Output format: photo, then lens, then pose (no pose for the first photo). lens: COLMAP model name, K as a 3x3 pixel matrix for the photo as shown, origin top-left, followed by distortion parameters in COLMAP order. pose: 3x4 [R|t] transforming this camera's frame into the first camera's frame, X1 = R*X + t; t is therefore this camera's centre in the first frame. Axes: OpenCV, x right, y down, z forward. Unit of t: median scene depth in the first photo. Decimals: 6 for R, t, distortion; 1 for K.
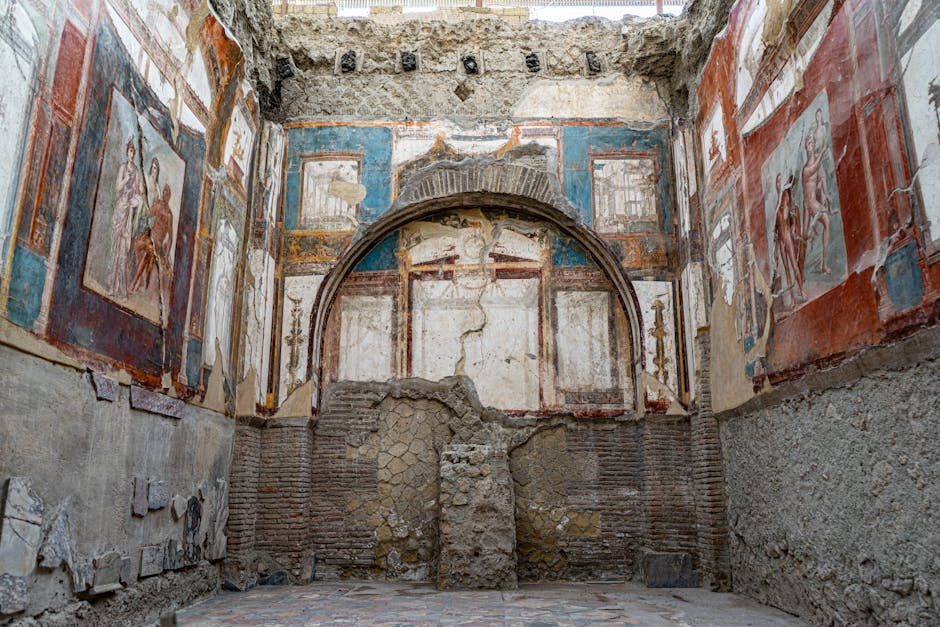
lens RADIAL K [[747.0, 0, 470.0], [0, 747.0, 313.5], [0, 0, 1]] dist [-0.005660, 0.002758]
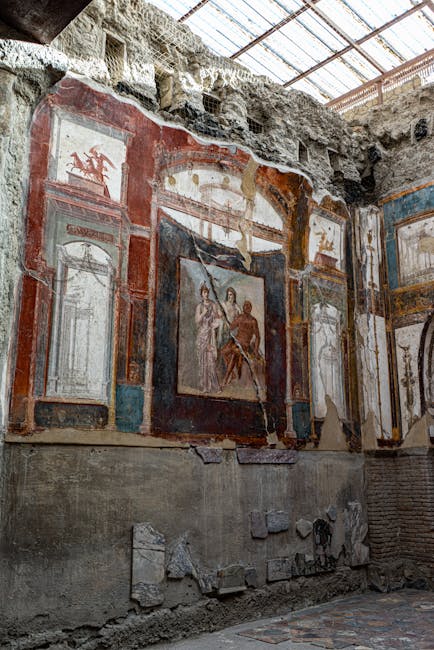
lens RADIAL K [[631.6, 0, 217.0], [0, 631.6, 325.0], [0, 0, 1]] dist [0.007687, 0.012570]
pose [[0.685045, -0.163990, -0.709803, 0.370172], [0.178845, 0.982375, -0.054357, -0.068396], [0.706206, -0.089708, 0.702300, 0.109900]]
